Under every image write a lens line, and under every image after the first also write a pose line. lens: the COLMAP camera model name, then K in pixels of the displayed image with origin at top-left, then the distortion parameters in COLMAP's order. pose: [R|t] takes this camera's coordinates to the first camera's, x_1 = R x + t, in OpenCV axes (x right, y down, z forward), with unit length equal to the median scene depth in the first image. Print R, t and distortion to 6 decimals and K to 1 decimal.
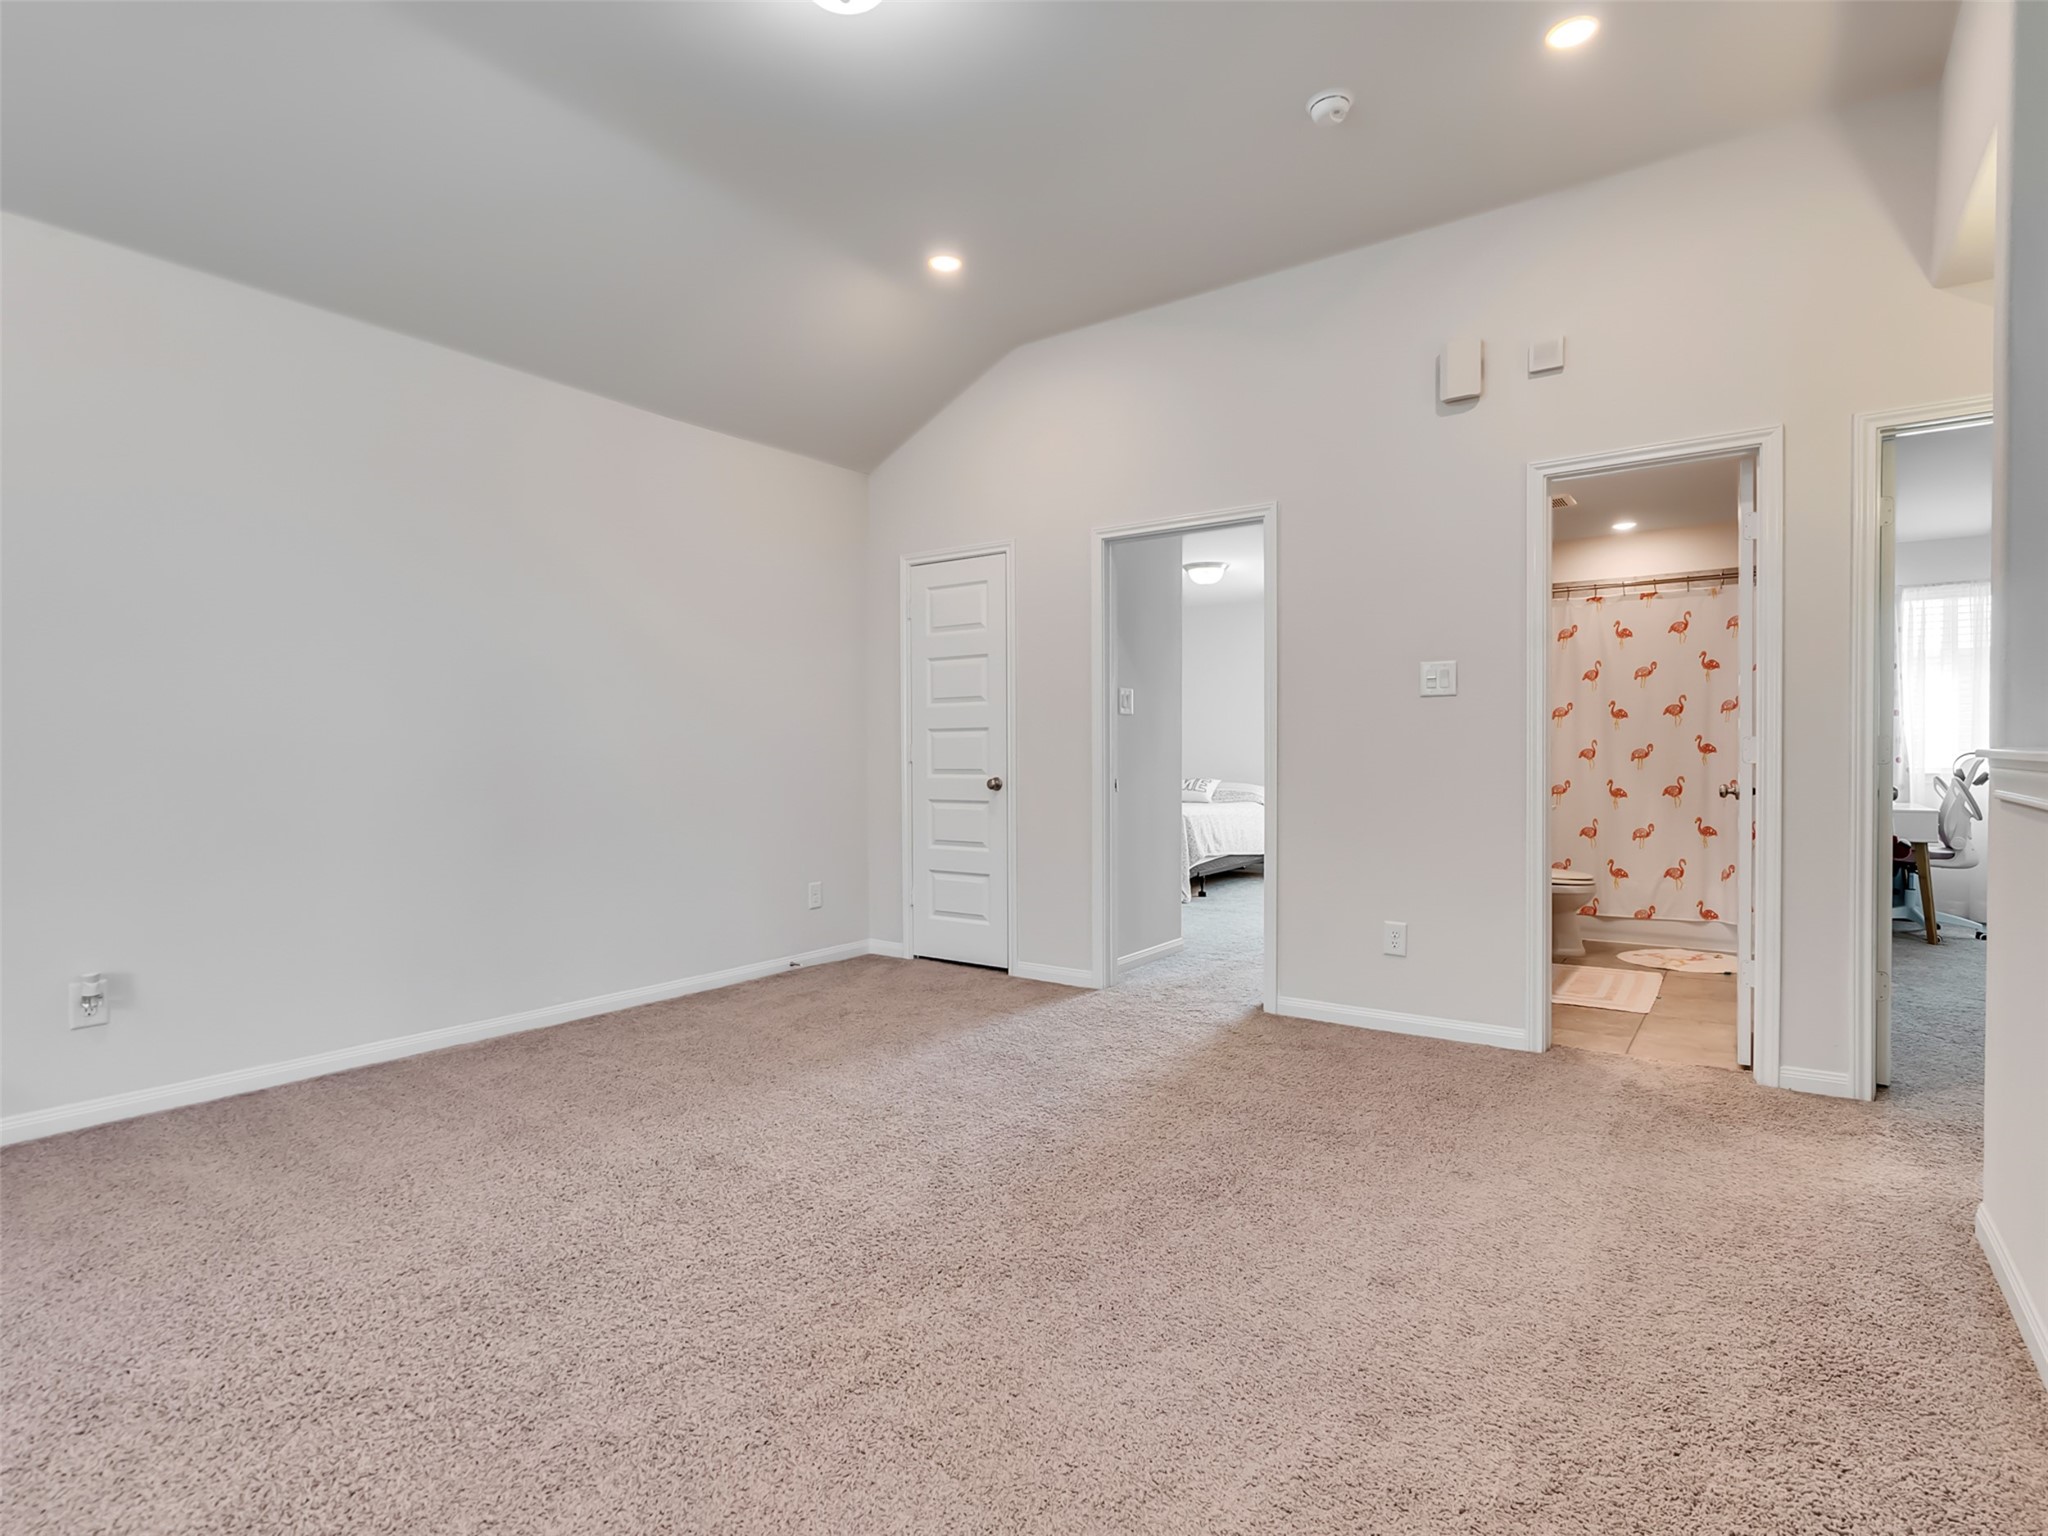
lens RADIAL K [[1049.2, 0, 1021.1], [0, 1049.2, 765.6], [0, 0, 1]] dist [-0.006330, 0.004221]
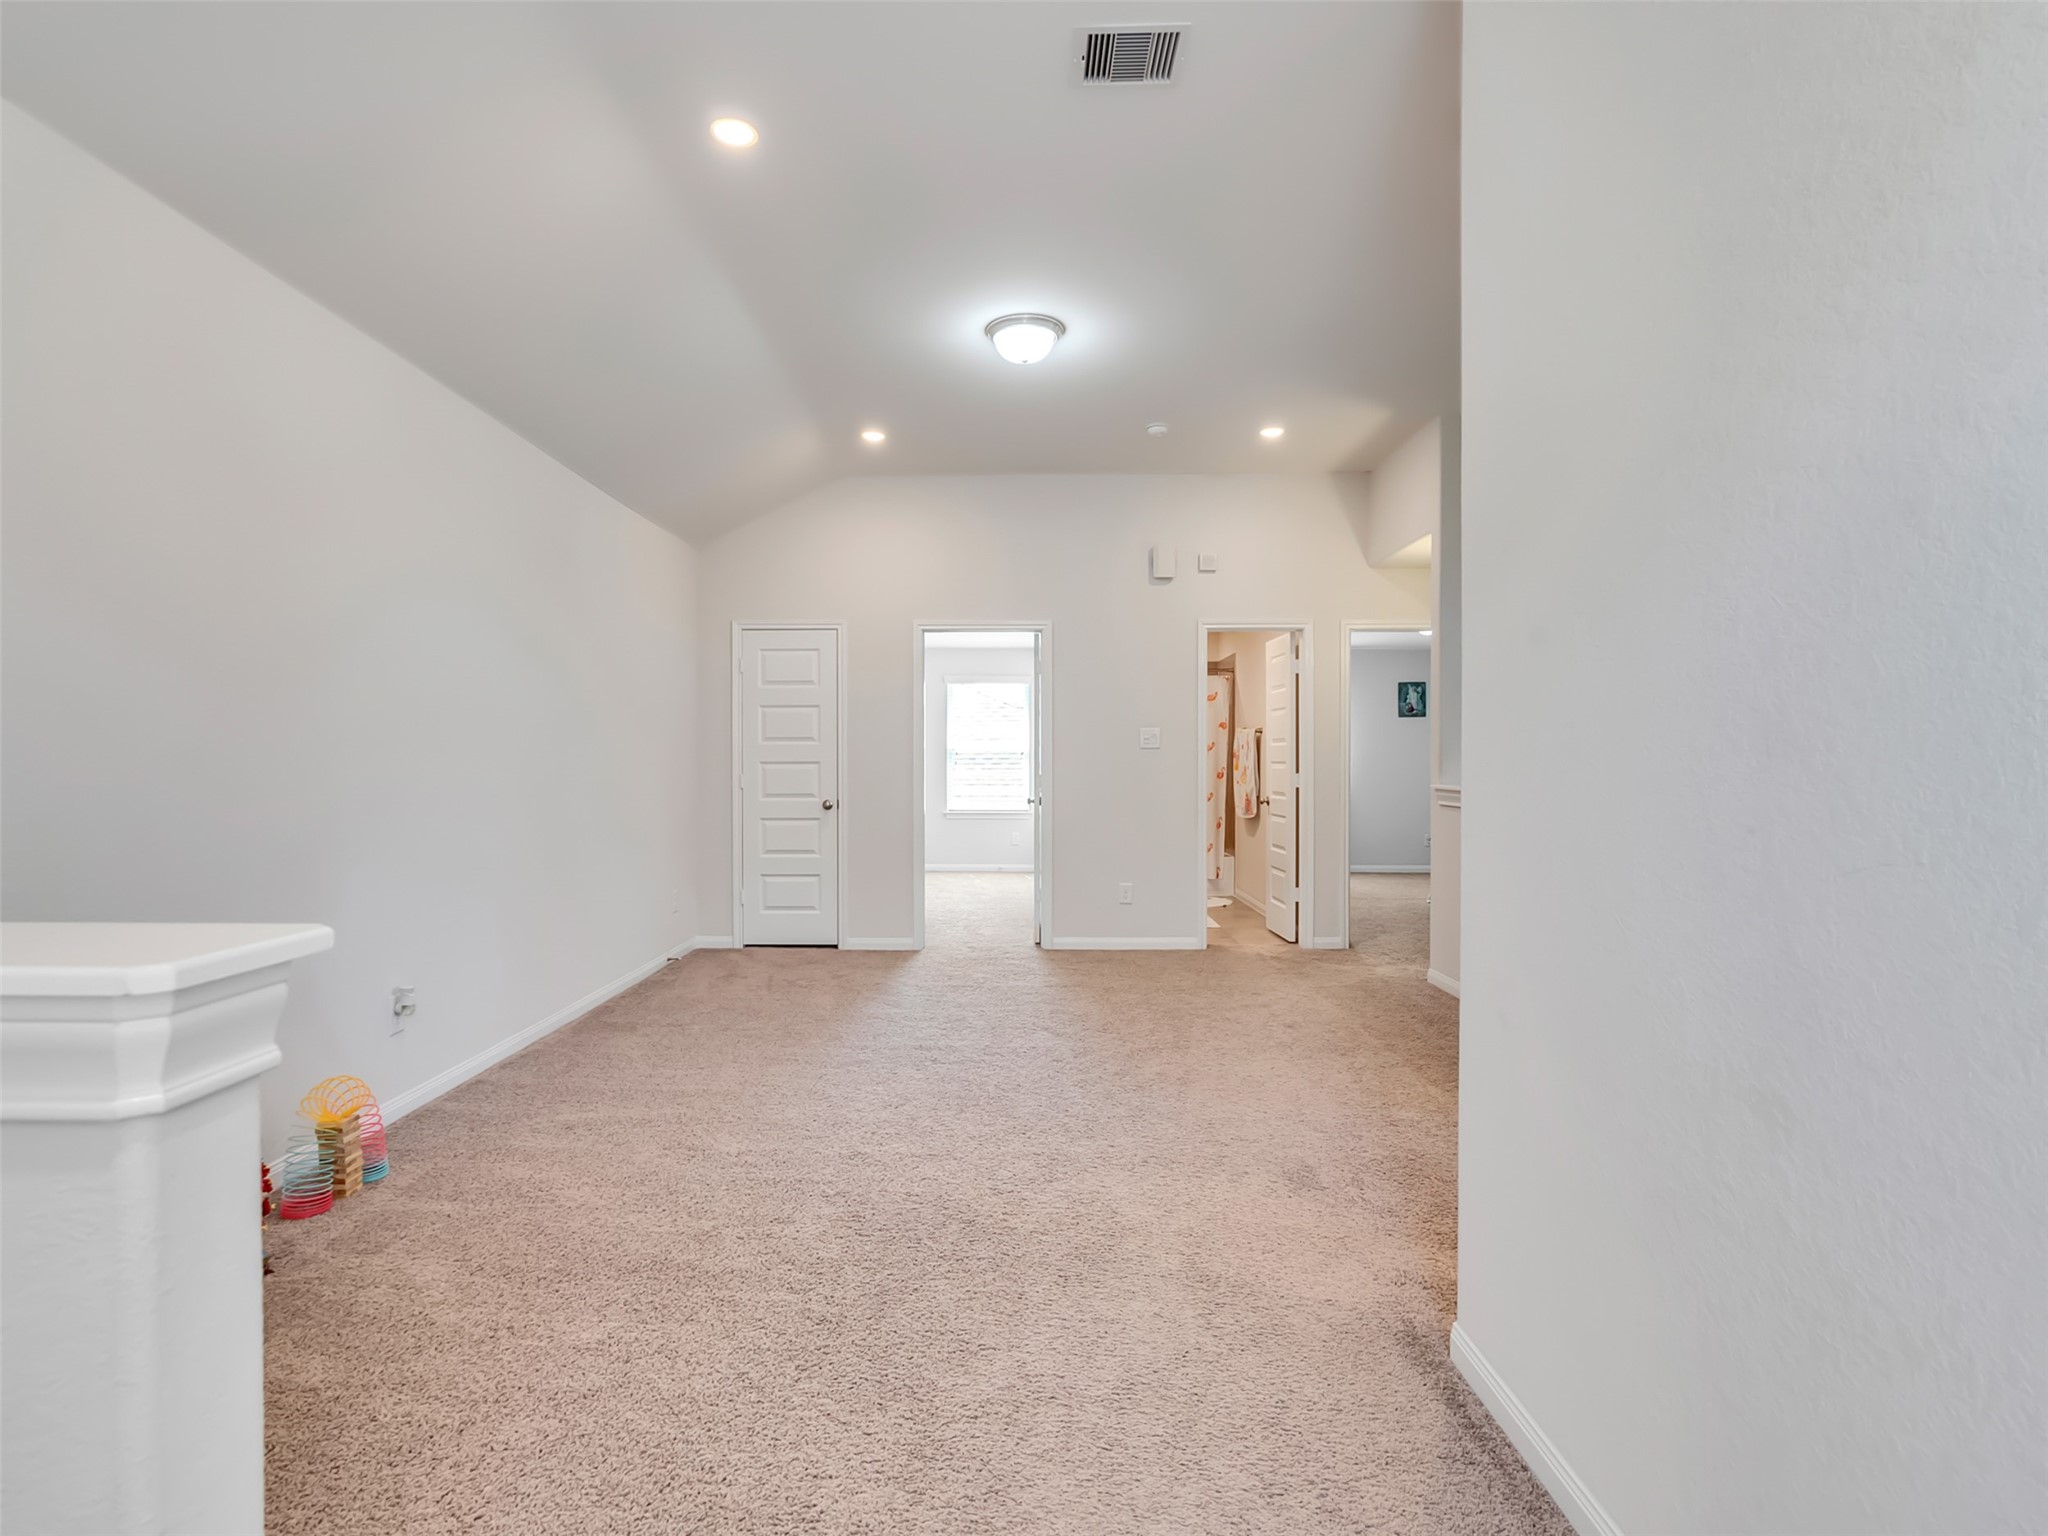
lens RADIAL K [[1049.2, 0, 1022.6], [0, 1049.2, 766.2], [0, 0, 1]] dist [-0.006330, 0.004221]
pose [[0.817349, -0.001817, 0.576140, -0.830256], [0.004170, 0.999987, -0.002763, -0.037437], [-0.576128, 0.004661, 0.817346, -0.304450]]
